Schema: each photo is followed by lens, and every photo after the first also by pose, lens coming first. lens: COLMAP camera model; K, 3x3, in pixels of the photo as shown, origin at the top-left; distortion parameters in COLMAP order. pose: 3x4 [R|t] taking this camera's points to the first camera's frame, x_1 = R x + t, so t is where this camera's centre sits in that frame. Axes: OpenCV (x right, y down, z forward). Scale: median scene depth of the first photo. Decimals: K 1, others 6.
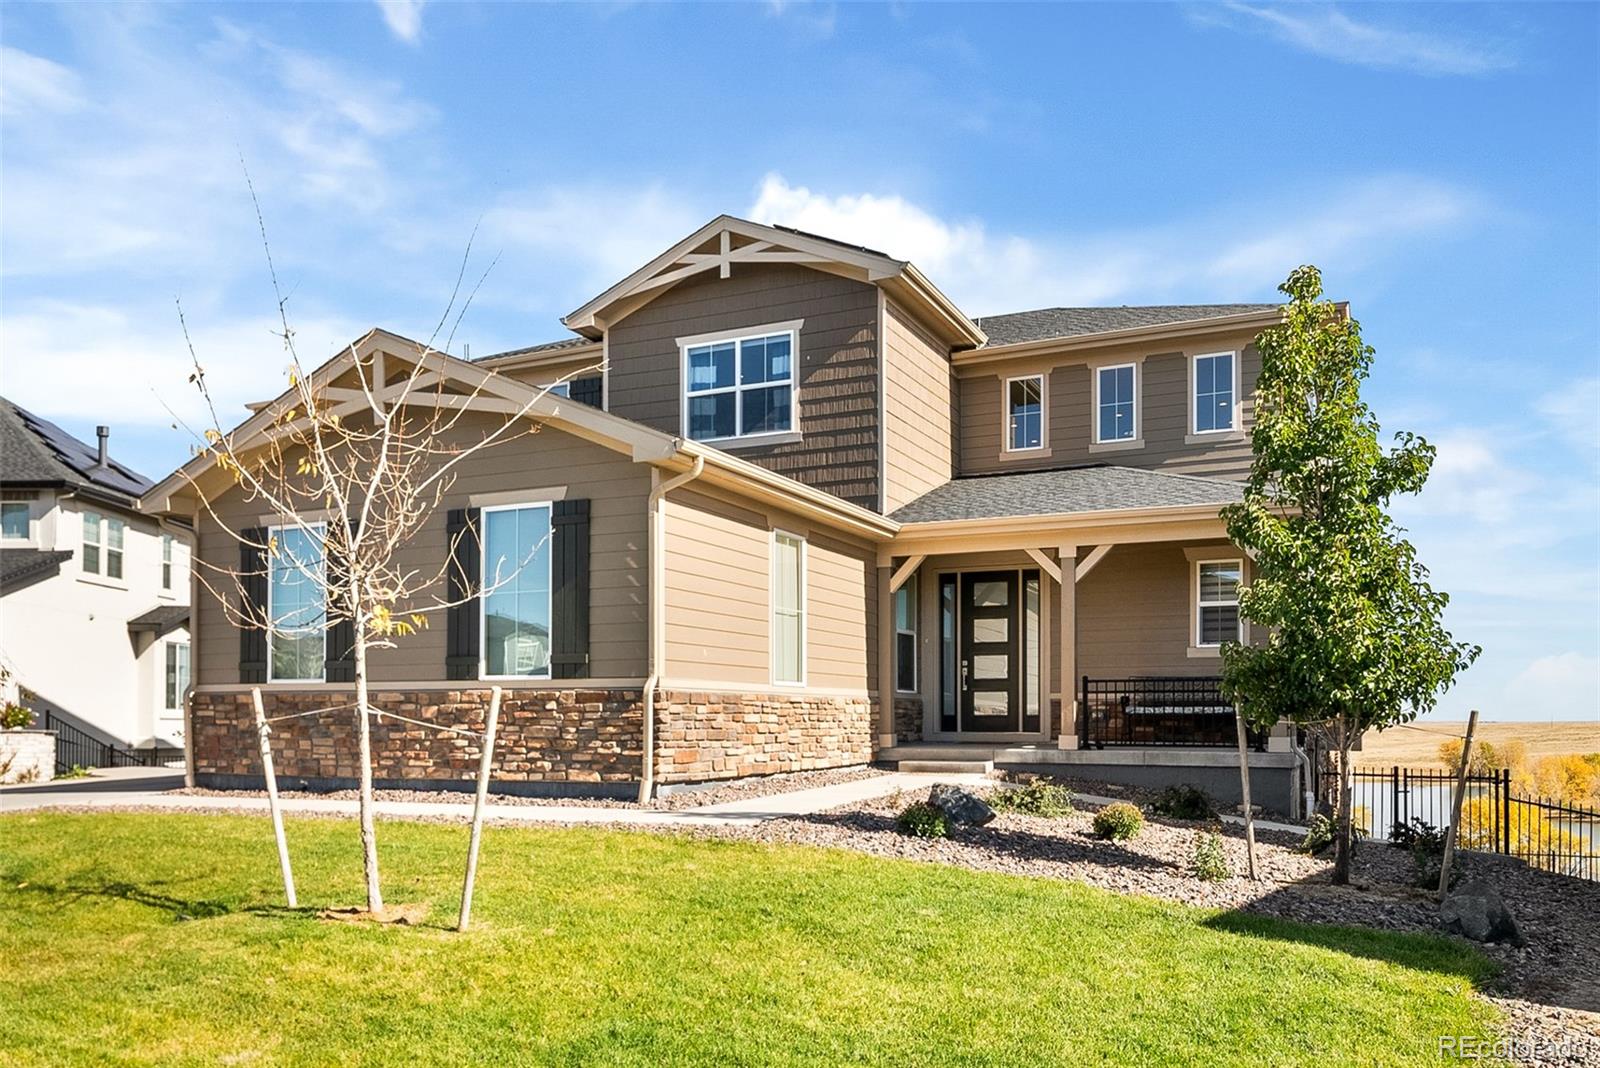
lens RADIAL K [[1010.7, 0, 798.7], [0, 1010.7, 543.6], [0, 0, 1]] dist [0.013688, 0.008238]
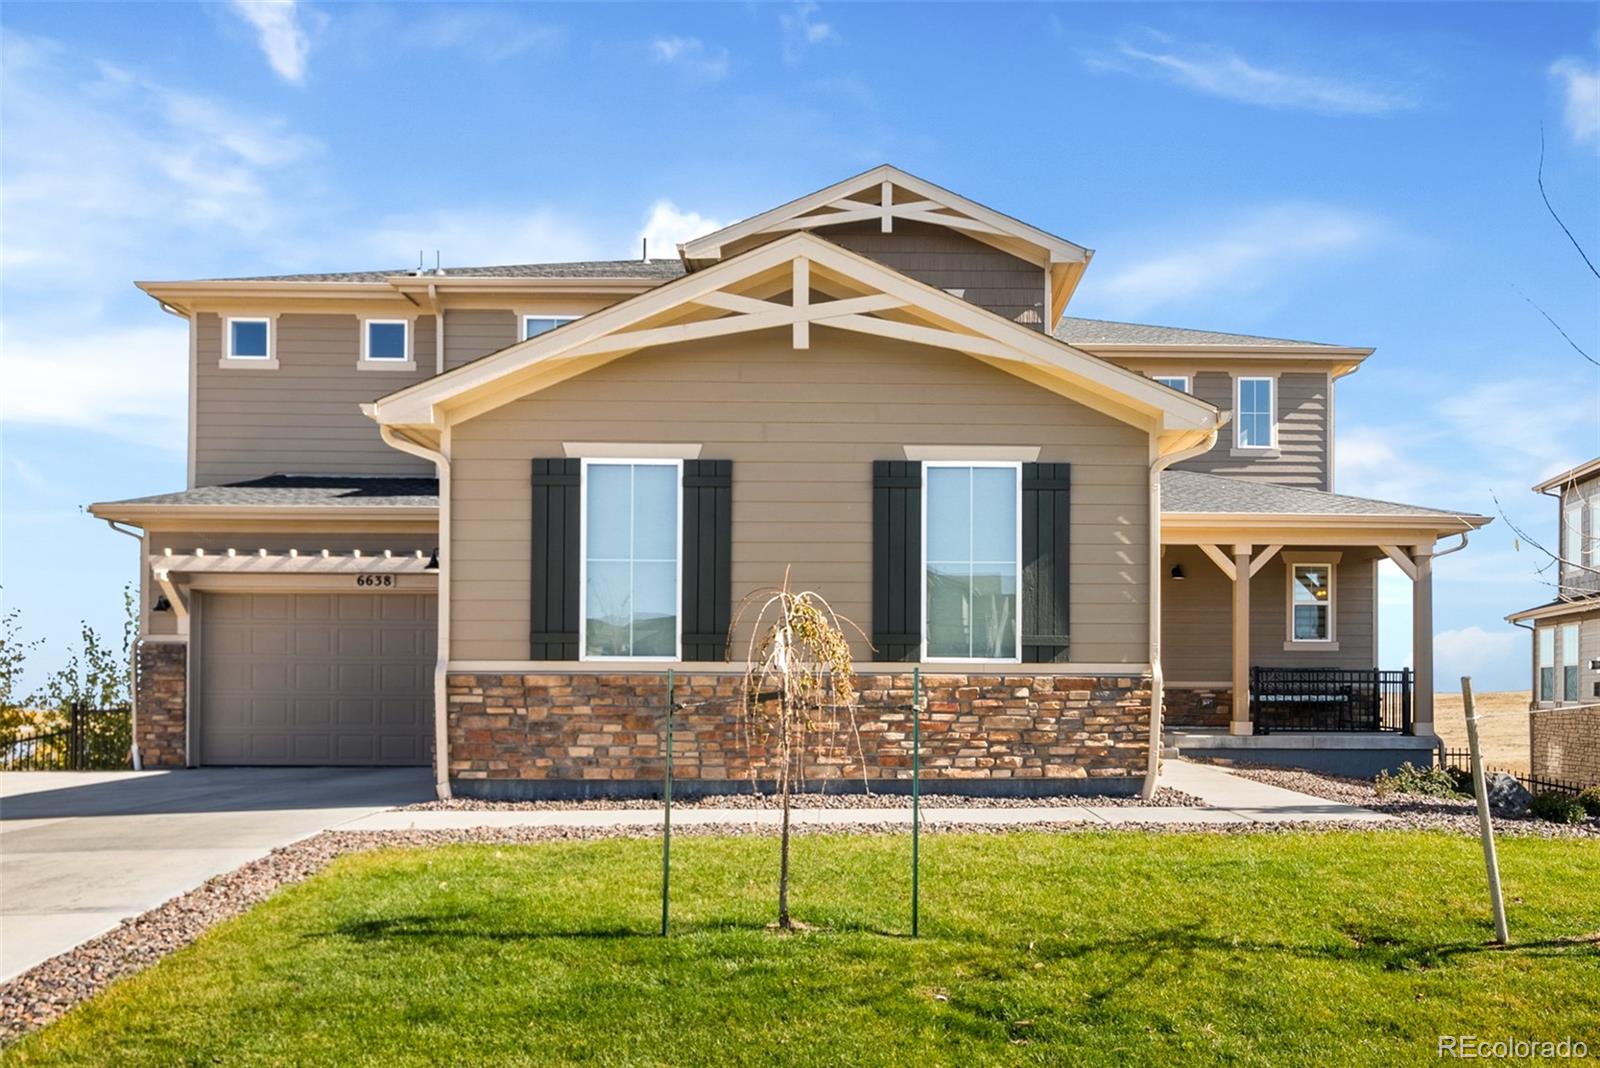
lens RADIAL K [[1010.7, 0, 827.8], [0, 1010.7, 535.3], [0, 0, 1]] dist [0.013688, 0.008238]
pose [[0.921680, 0.063693, 0.382688, -0.705391], [-0.066758, 0.997755, -0.005282, 0.036521], [-0.382165, -0.020680, 0.923863, 0.237481]]
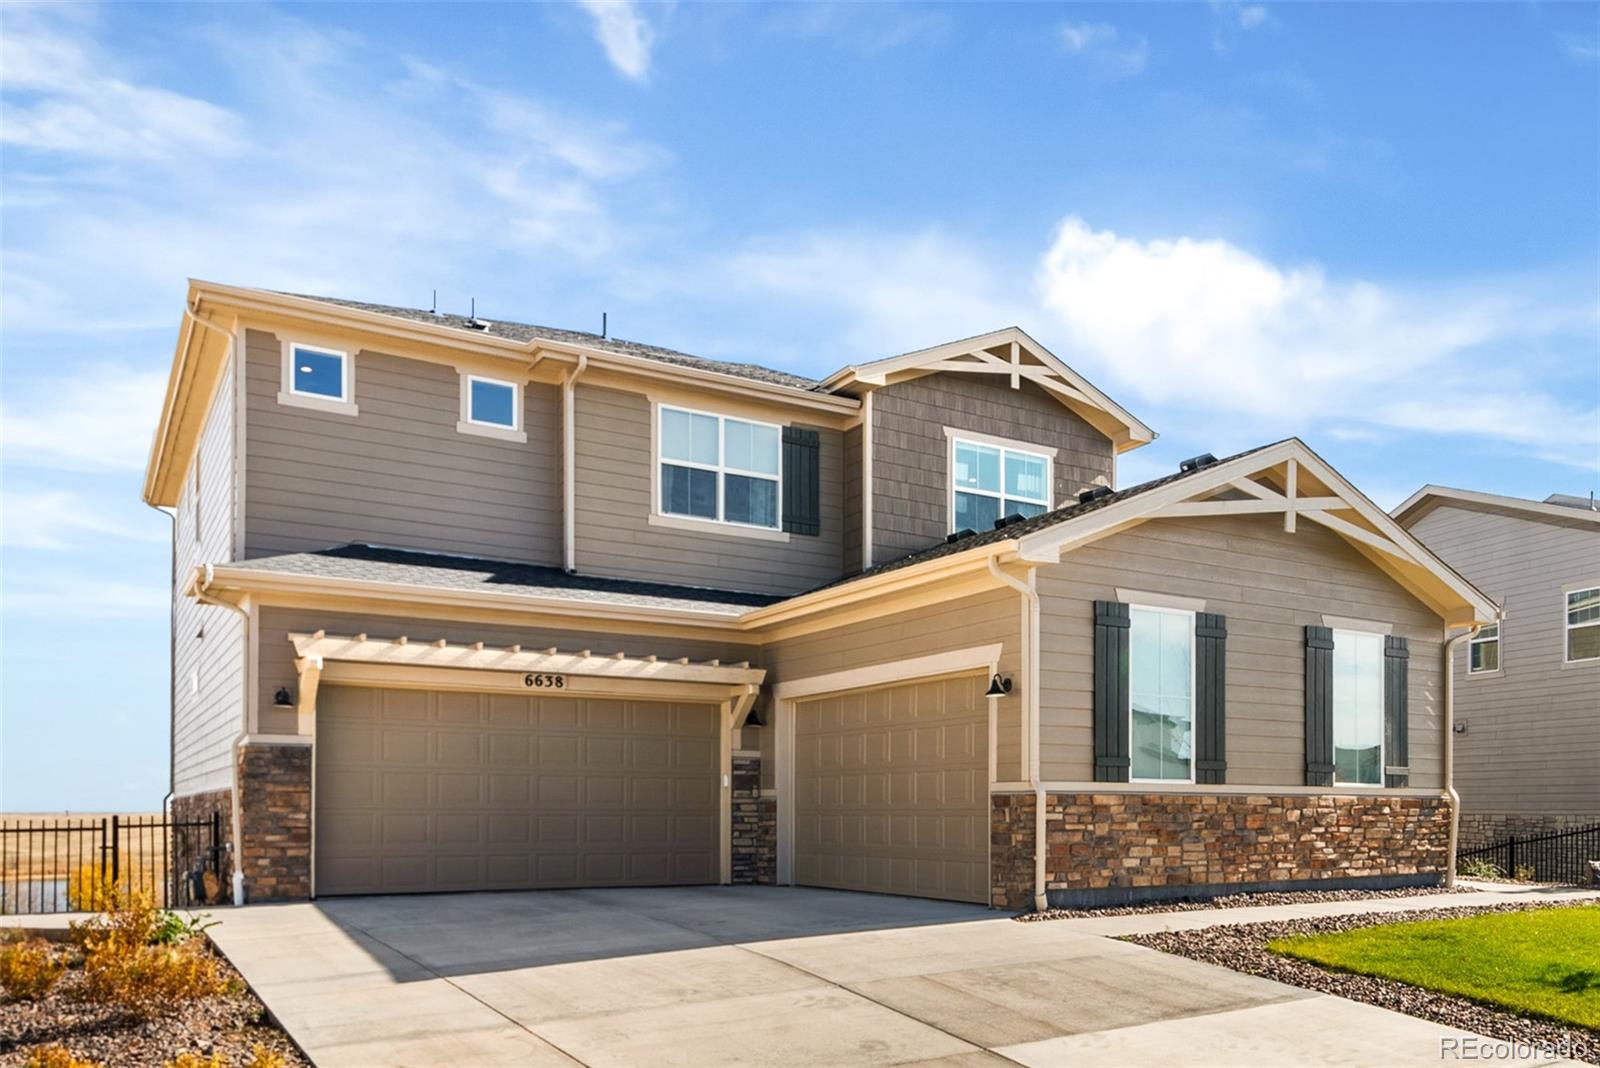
lens RADIAL K [[1089.0, 0, 820.7], [0, 1089.0, 613.6], [0, 0, 1]] dist [0.003798, 0.004135]
pose [[0.643001, 0.136101, 0.753675, -1.547422], [-0.128621, 0.989296, -0.068917, 0.100077], [-0.754988, -0.052625, 0.653624, 0.643338]]
